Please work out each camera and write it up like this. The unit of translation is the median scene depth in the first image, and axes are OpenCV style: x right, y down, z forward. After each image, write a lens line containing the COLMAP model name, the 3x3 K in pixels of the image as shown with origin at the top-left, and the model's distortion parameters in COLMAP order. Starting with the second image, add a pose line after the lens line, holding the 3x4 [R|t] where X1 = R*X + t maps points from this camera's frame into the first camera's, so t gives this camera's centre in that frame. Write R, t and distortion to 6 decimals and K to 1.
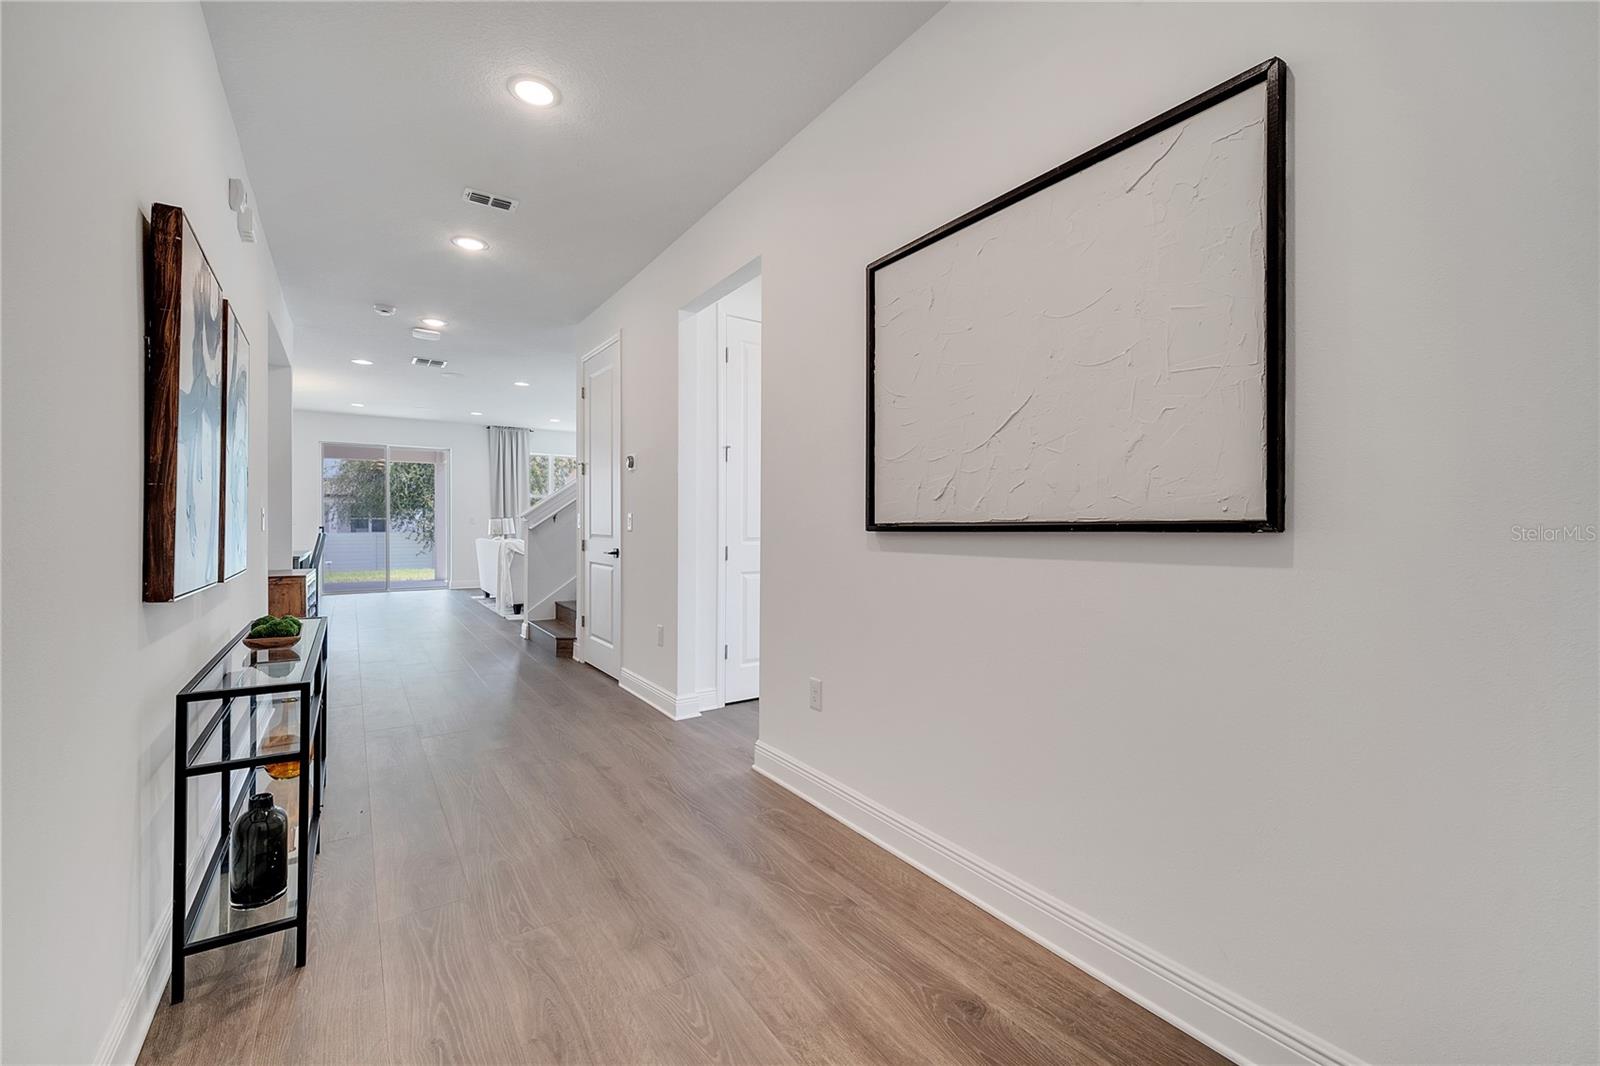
lens RADIAL K [[654.2, 0, 801.0], [0, 654.2, 535.4], [0, 0, 1]] dist [0.004011, -0.000426]
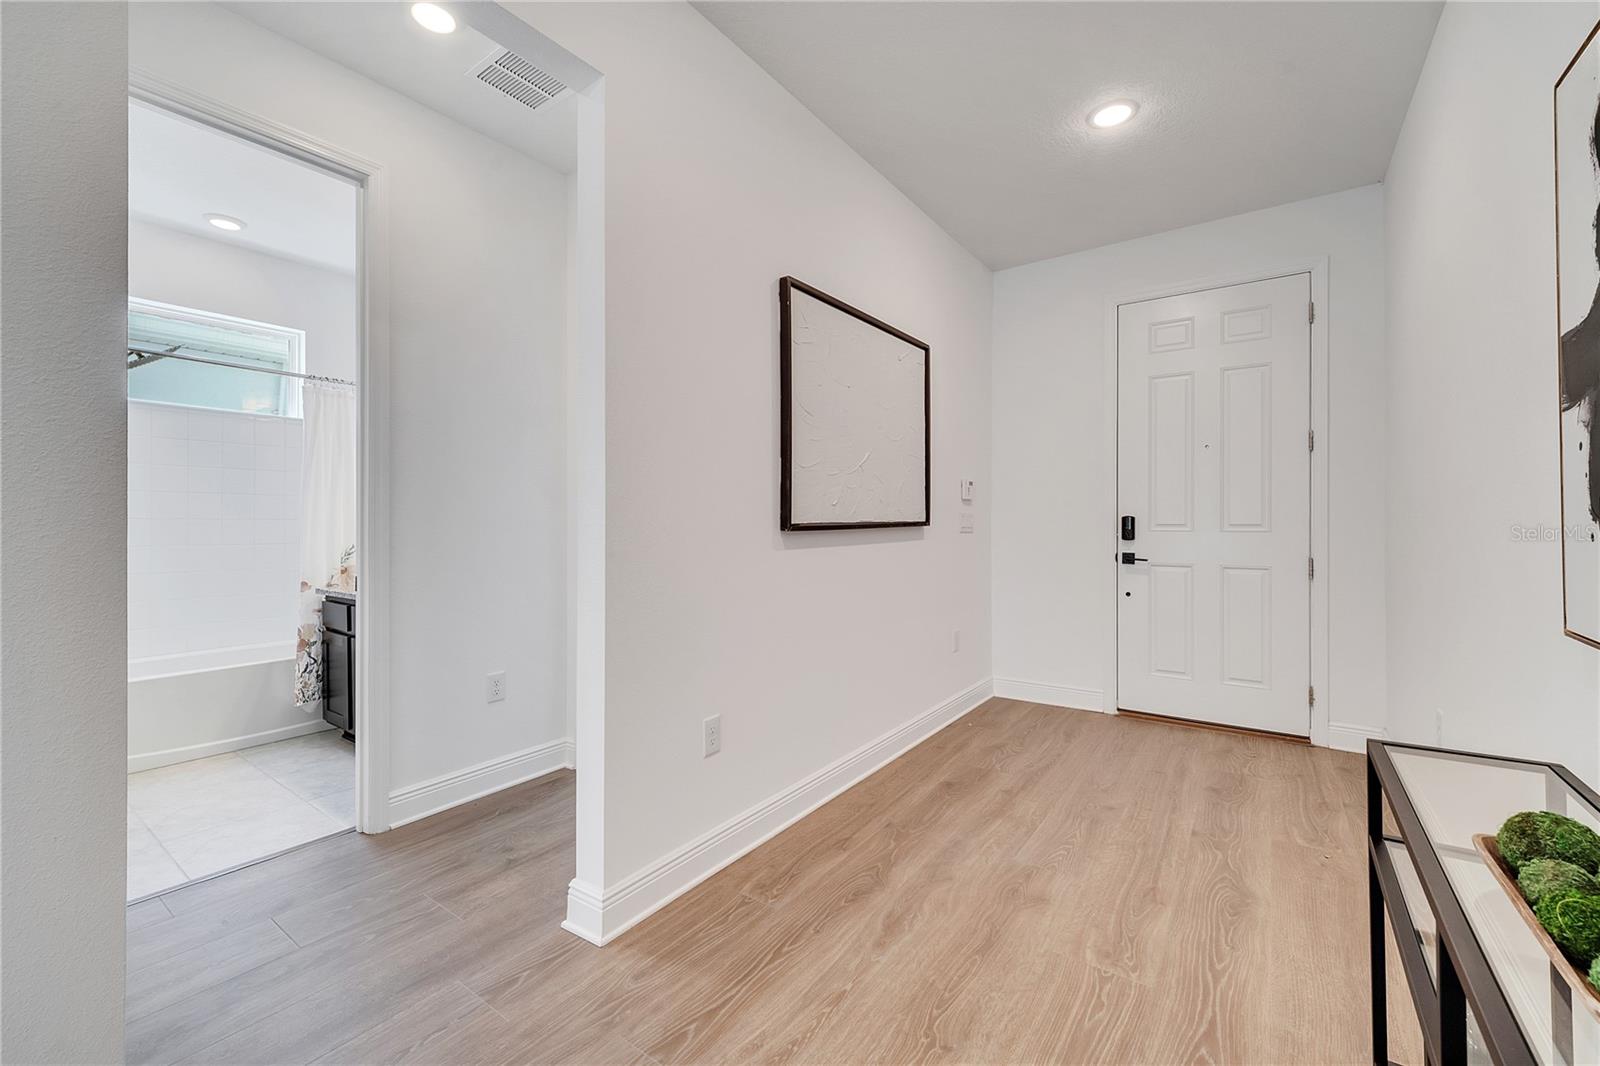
lens RADIAL K [[654.2, 0, 801.0], [0, 654.2, 535.4], [0, 0, 1]] dist [0.004011, -0.000426]
pose [[-0.336544, -0.021622, 0.941419, -1.064273], [0.019578, 0.999360, 0.029952, -0.037815], [-0.941464, 0.028511, -0.335906, 1.604195]]
